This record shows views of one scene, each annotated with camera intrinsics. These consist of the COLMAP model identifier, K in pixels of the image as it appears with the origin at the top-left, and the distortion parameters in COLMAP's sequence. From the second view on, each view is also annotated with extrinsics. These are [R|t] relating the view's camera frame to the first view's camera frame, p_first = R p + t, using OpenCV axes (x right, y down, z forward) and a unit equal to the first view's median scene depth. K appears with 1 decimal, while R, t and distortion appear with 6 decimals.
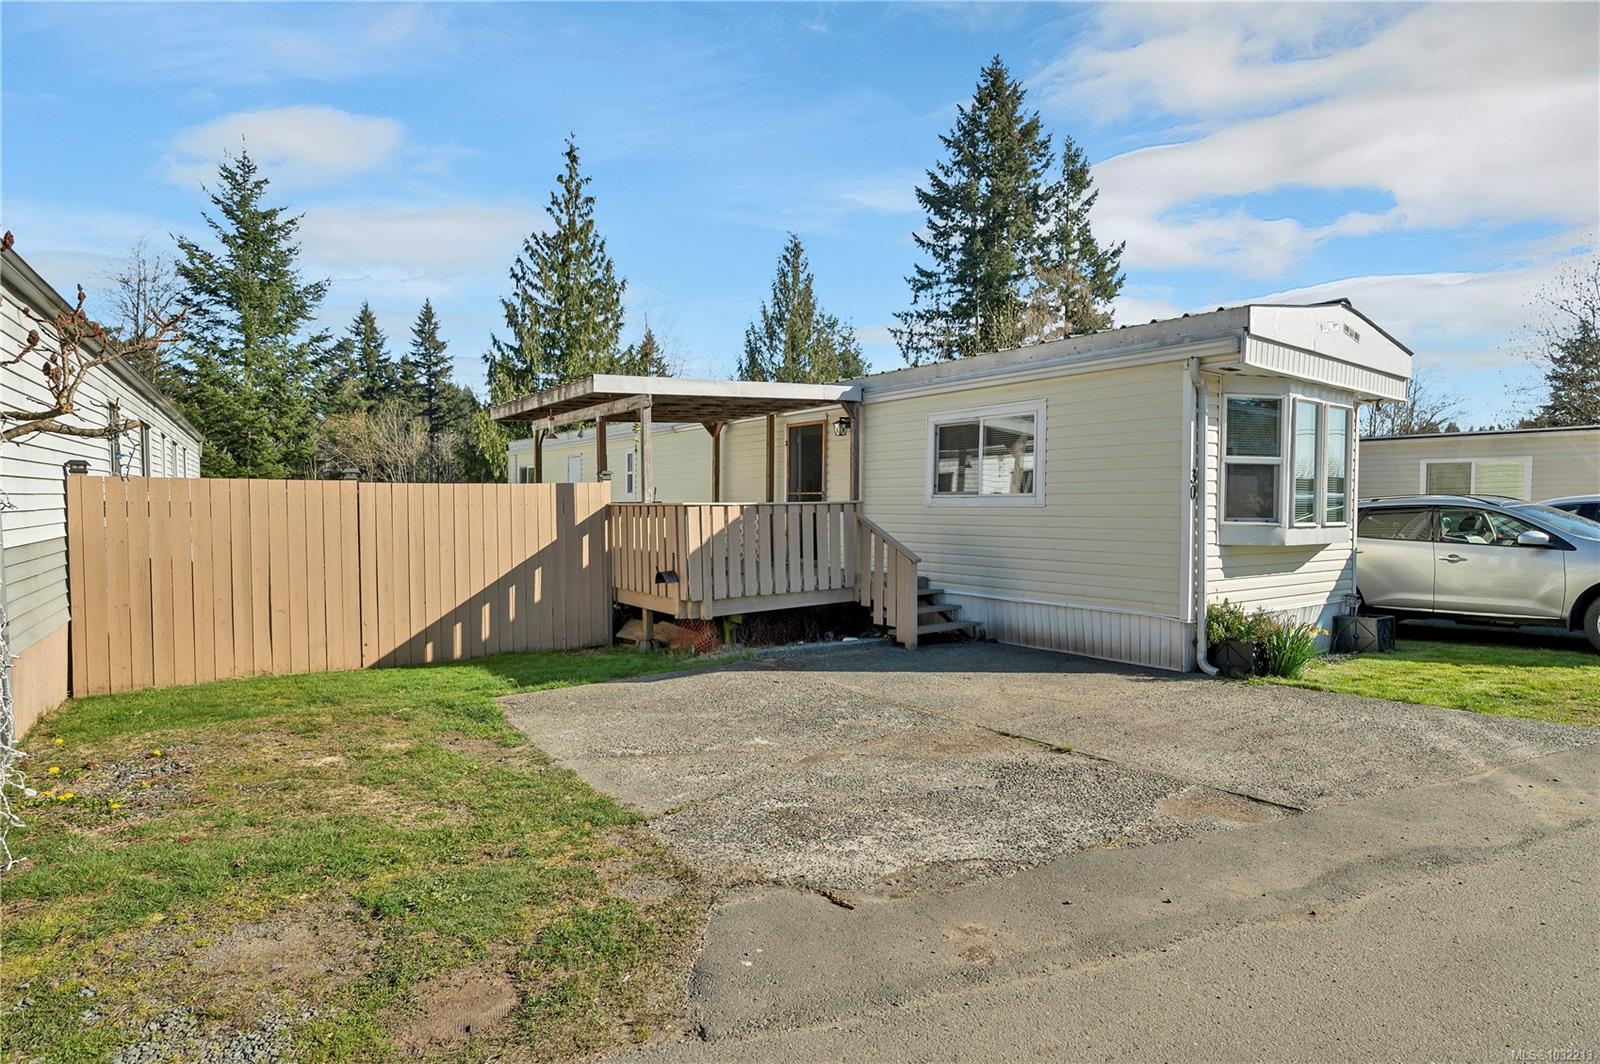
lens RADIAL K [[840.5, 0, 783.7], [0, 840.5, 519.6], [0, 0, 1]] dist [0.000838, -0.000038]
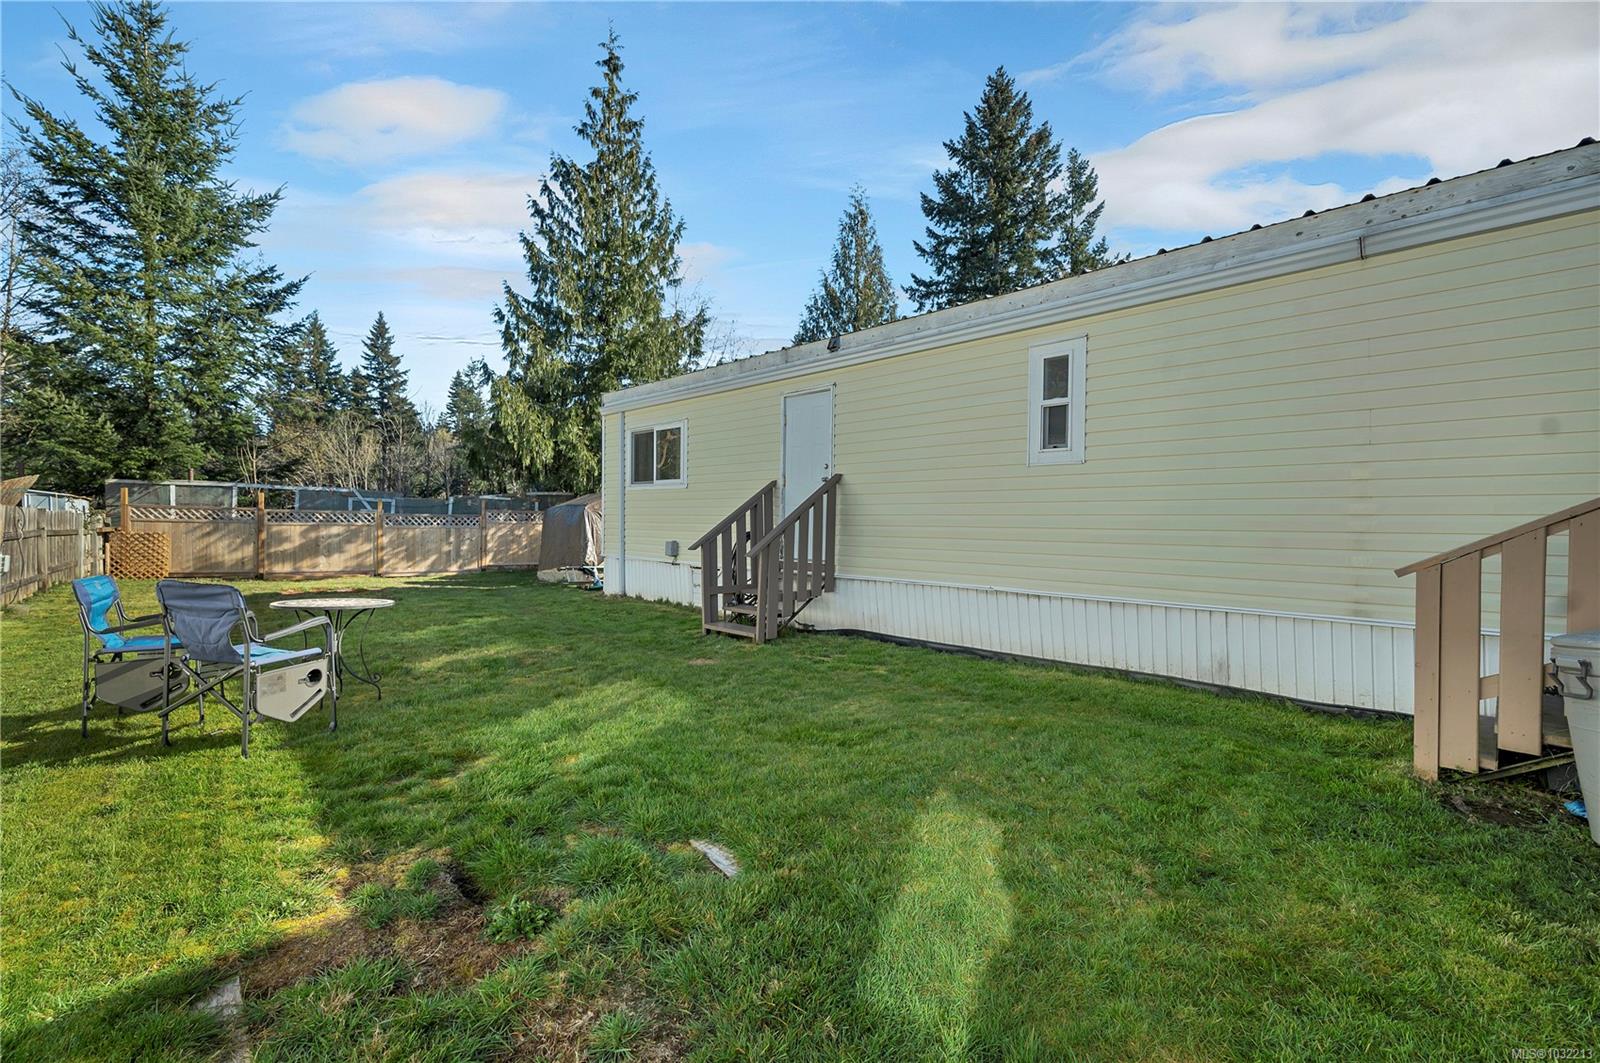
lens RADIAL K [[724.7, 0, 808.6], [0, 724.7, 526.6], [0, 0, 1]] dist [0.001842, -0.000353]
pose [[0.990363, -0.001098, 0.138493, -0.096514], [0.001750, 0.999988, -0.004586, 0.002295], [-0.138486, 0.004784, 0.990353, 0.177676]]
